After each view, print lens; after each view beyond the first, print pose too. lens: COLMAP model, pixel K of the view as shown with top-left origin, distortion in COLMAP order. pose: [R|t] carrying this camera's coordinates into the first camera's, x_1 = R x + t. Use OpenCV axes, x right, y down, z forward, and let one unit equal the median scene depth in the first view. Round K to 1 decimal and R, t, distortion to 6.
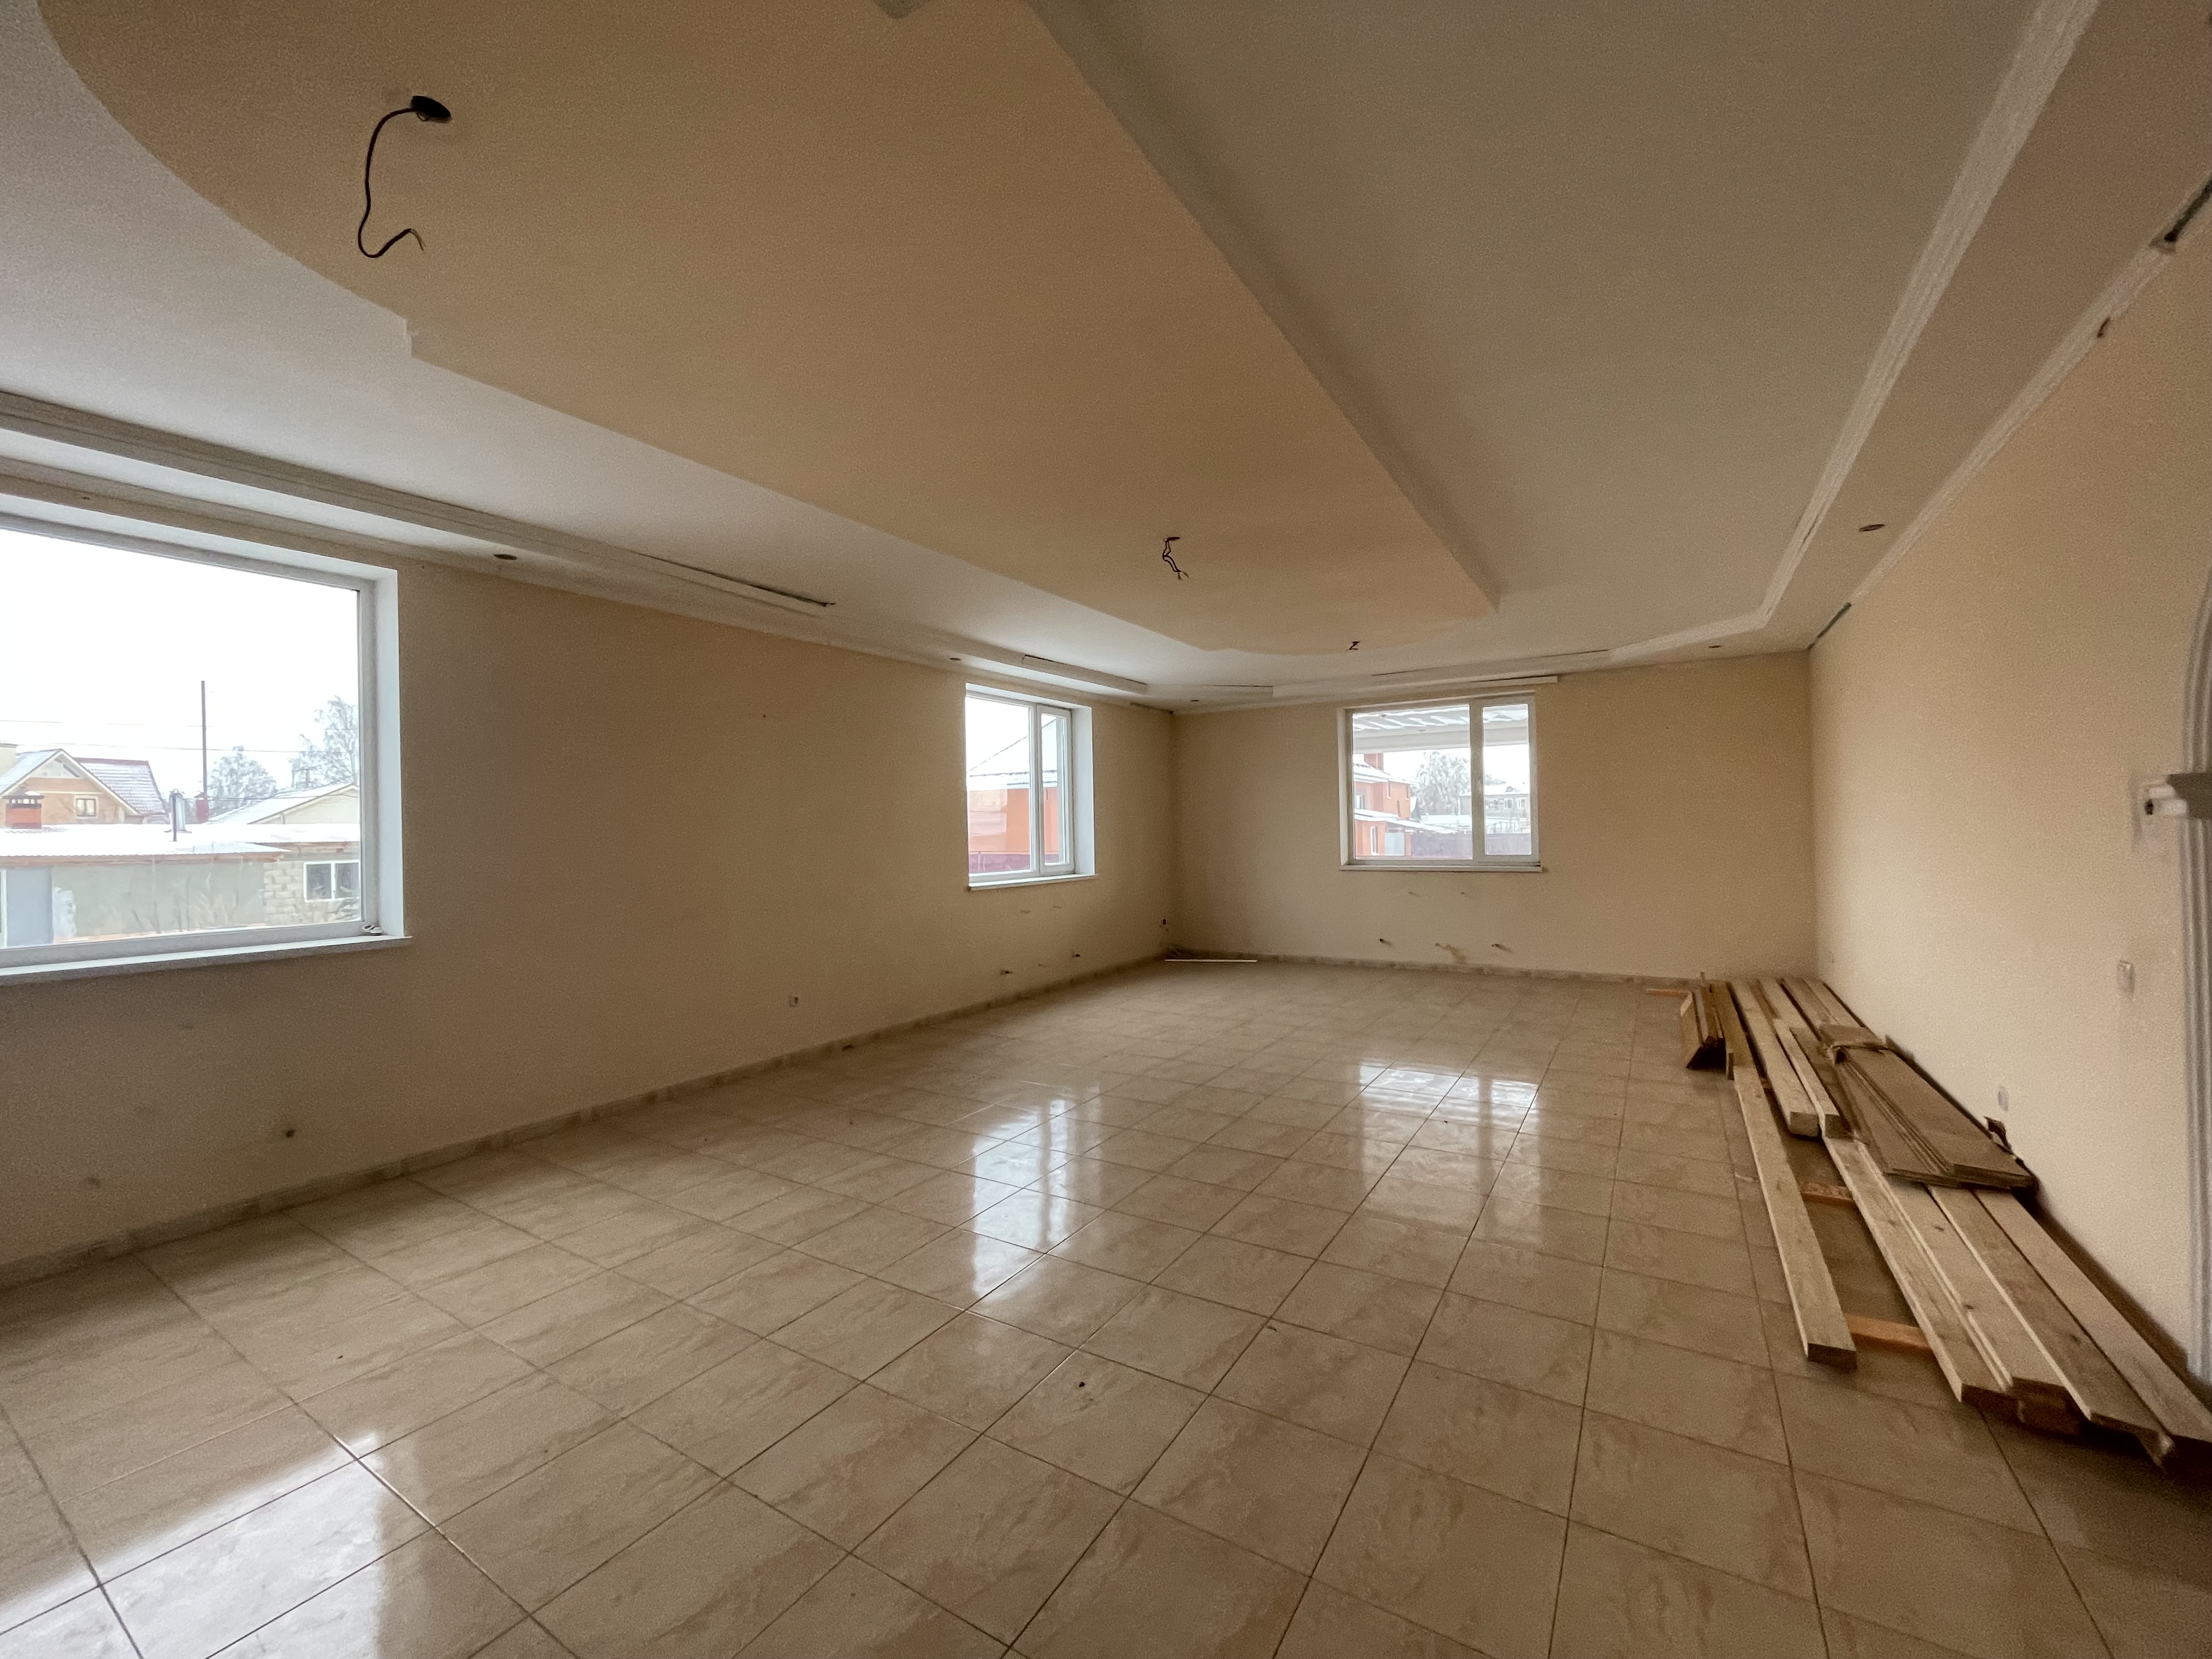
lens RADIAL K [[892.6, 0, 1111.5], [0, 892.6, 819.9], [0, 0, 1]] dist [-0.003341, 0.000094]
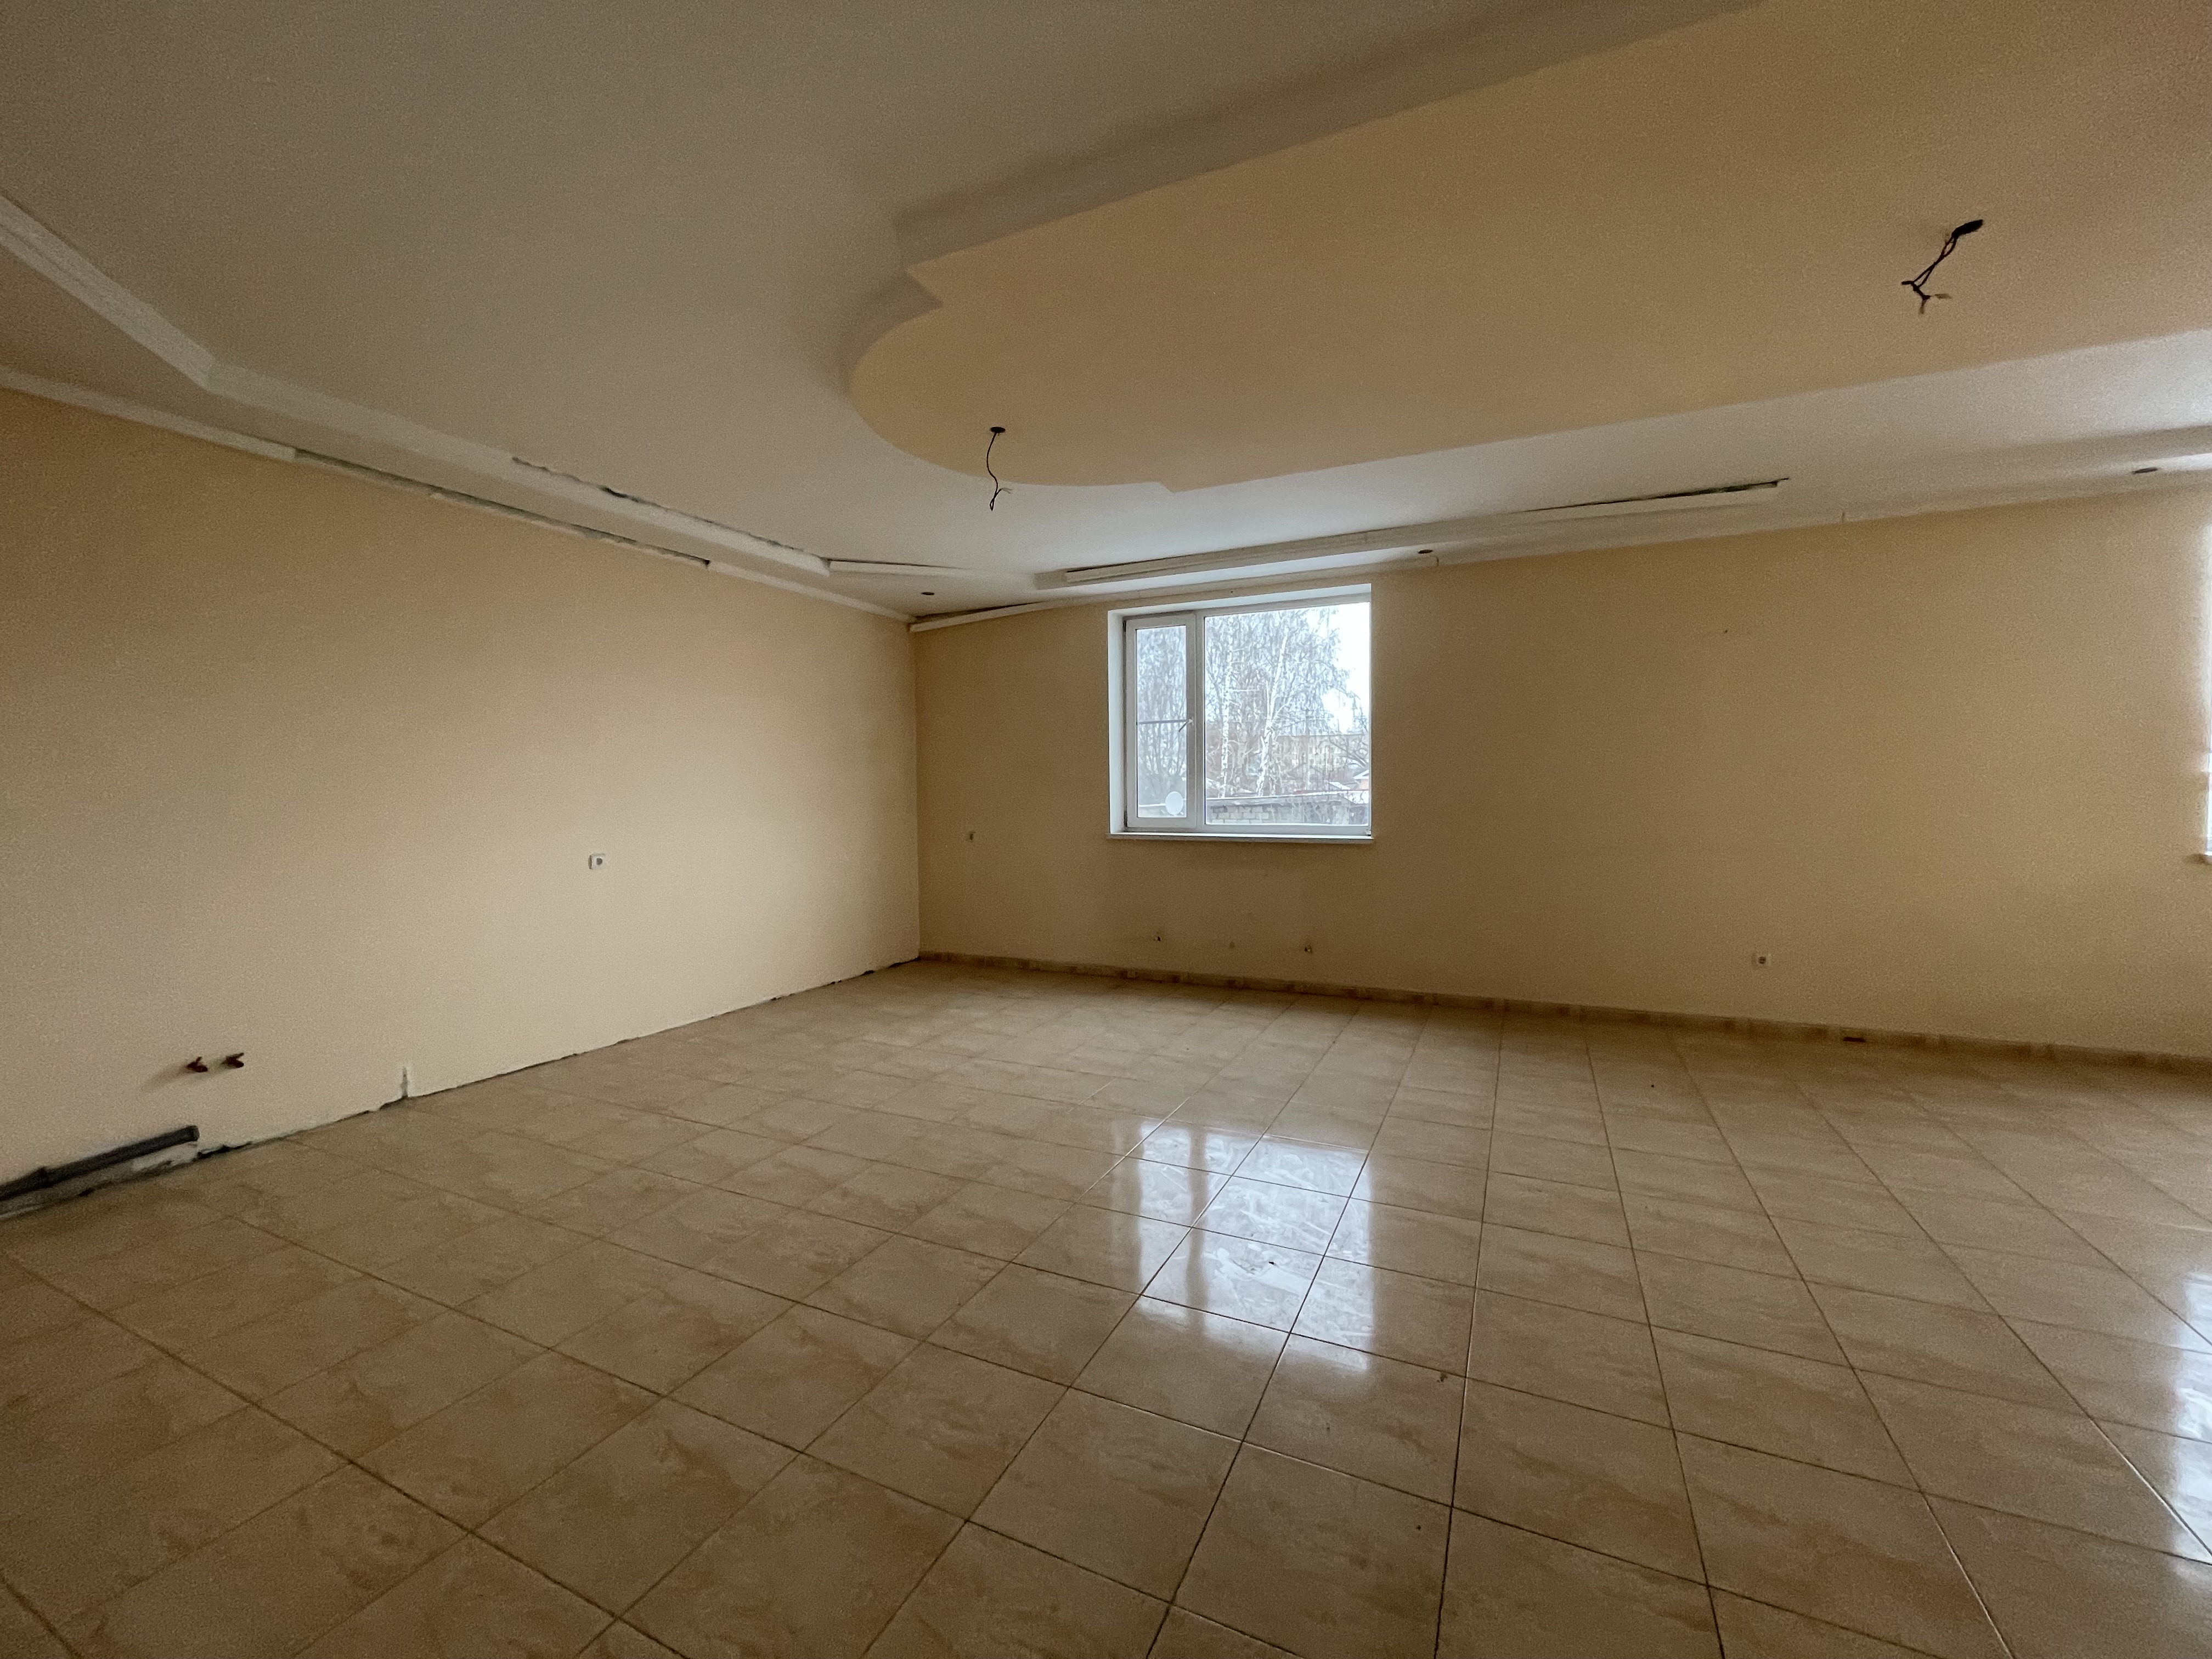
lens RADIAL K [[892.6, 0, 1105.1], [0, 892.6, 839.7], [0, 0, 1]] dist [-0.003341, 0.000094]
pose [[0.108843, 0.081105, -0.990745, 0.559177], [0.022185, 0.996220, 0.083991, 0.000359], [0.993811, -0.031121, 0.106633, 0.376679]]
